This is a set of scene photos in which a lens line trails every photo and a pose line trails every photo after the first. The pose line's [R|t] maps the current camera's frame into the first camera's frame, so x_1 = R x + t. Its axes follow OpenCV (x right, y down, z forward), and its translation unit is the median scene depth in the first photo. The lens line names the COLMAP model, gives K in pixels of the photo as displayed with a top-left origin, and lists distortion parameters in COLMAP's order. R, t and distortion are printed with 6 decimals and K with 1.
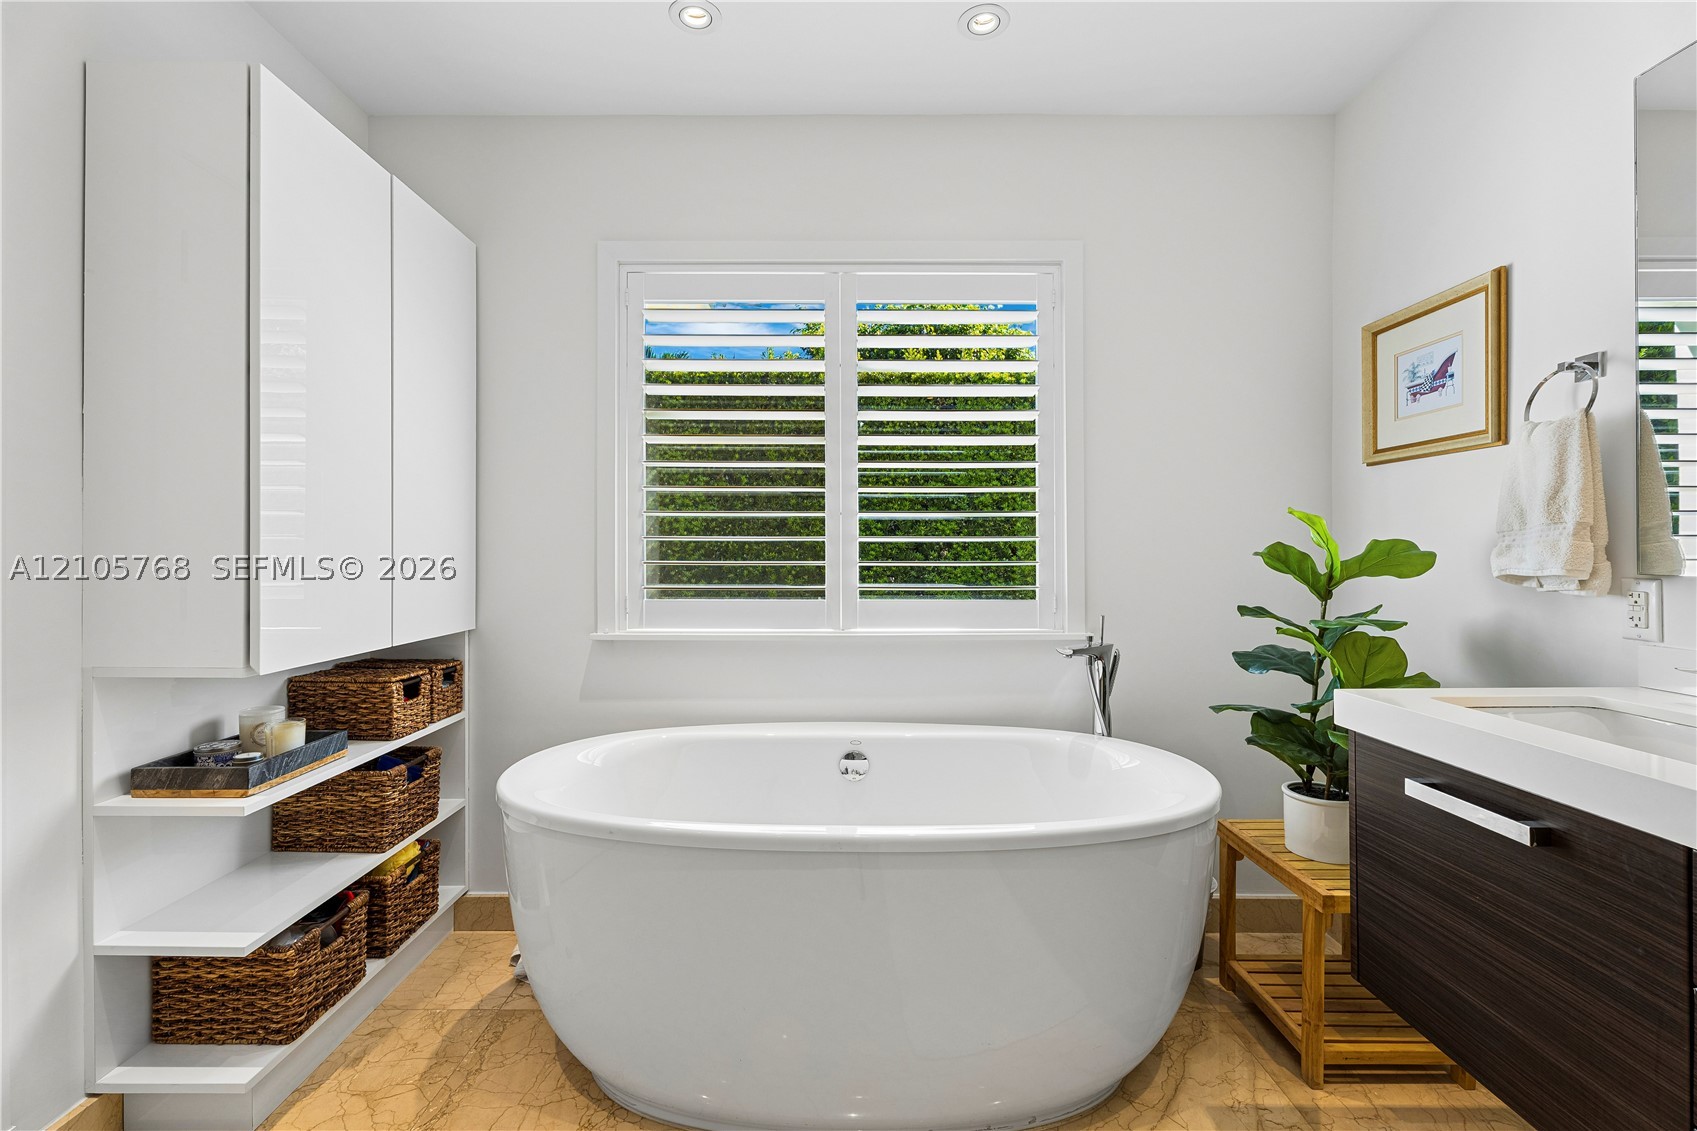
lens RADIAL K [[757.8, 0, 852.6], [0, 757.8, 551.7], [0, 0, 1]] dist [0.004797, -0.000205]
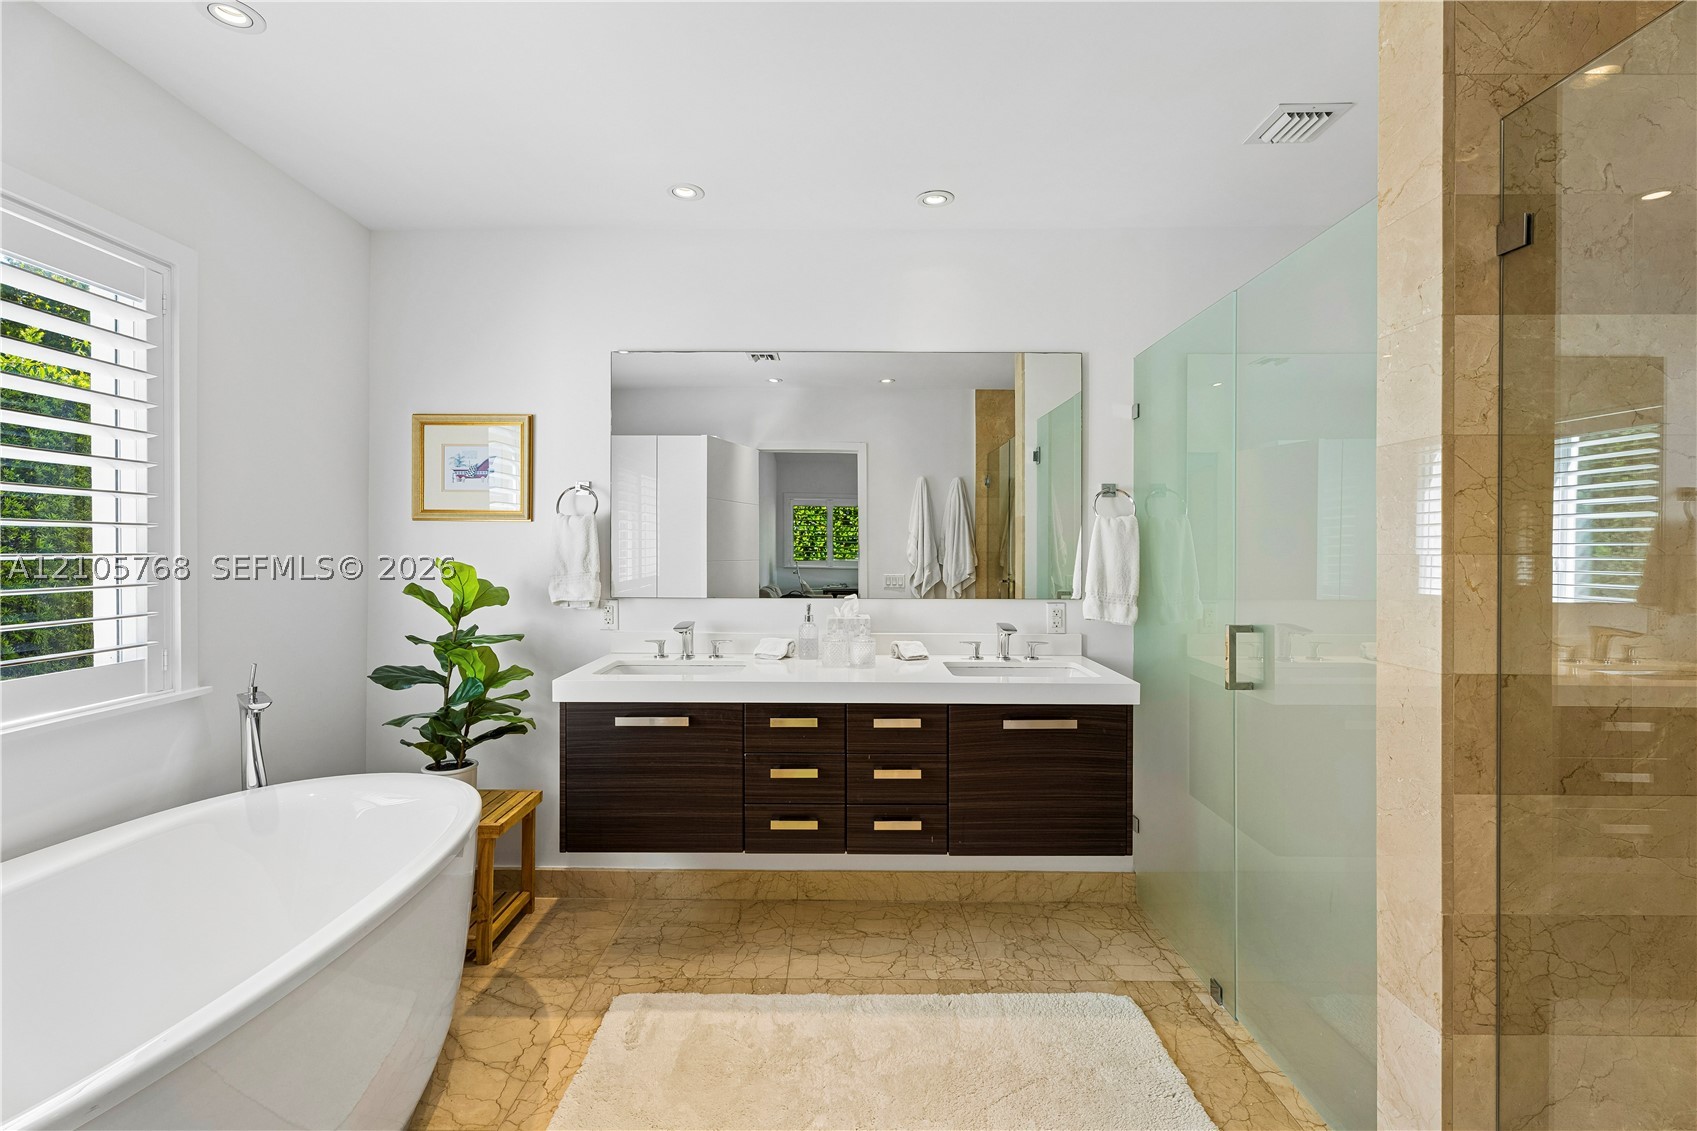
lens RADIAL K [[757.8, 0, 841.3], [0, 757.8, 554.1], [0, 0, 1]] dist [0.004797, -0.000205]
pose [[0.002747, -0.008005, 0.999964, -0.745198], [-0.004378, 0.999958, 0.008016, -0.079677], [-0.999987, -0.004400, 0.002712, 0.293867]]
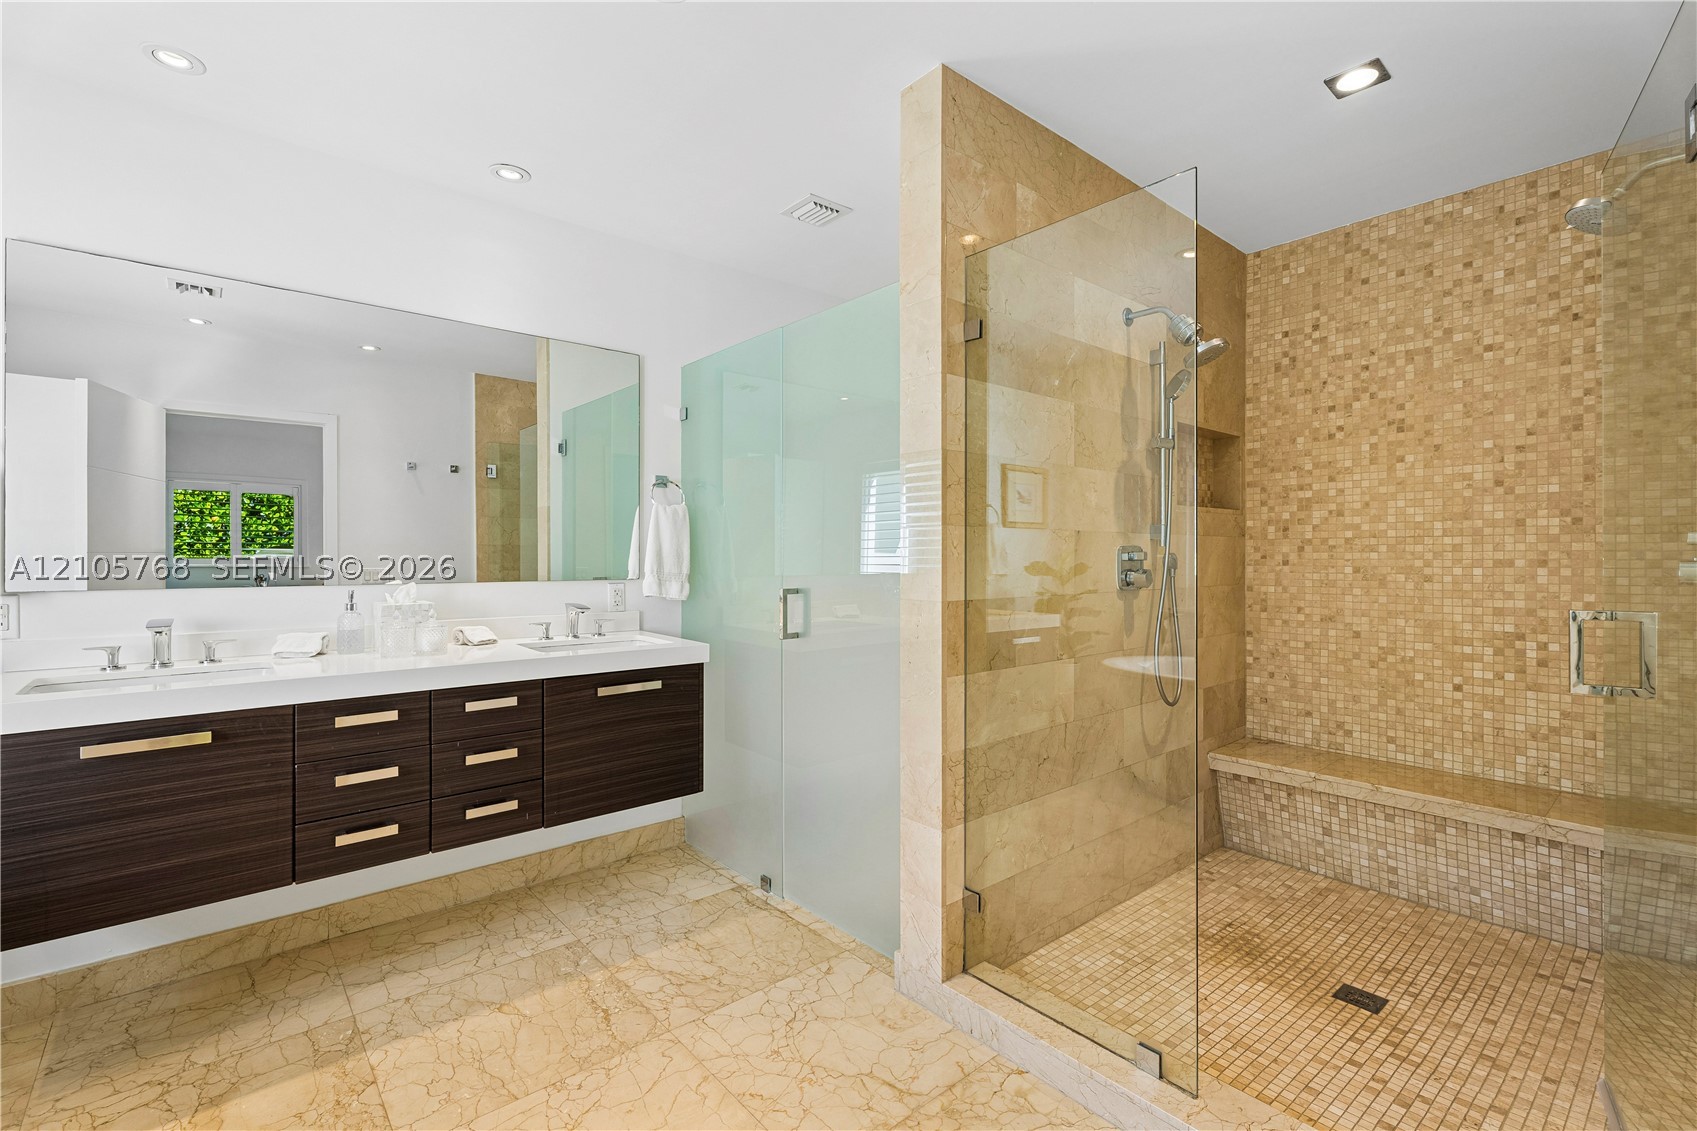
lens RADIAL K [[757.8, 0, 834.9], [0, 757.8, 560.0], [0, 0, 1]] dist [0.004797, -0.000205]
pose [[-0.646107, -0.005765, 0.763225, -0.779725], [-0.002941, 0.999983, 0.005064, -0.031035], [-0.763241, 0.001027, -0.646113, 0.566023]]
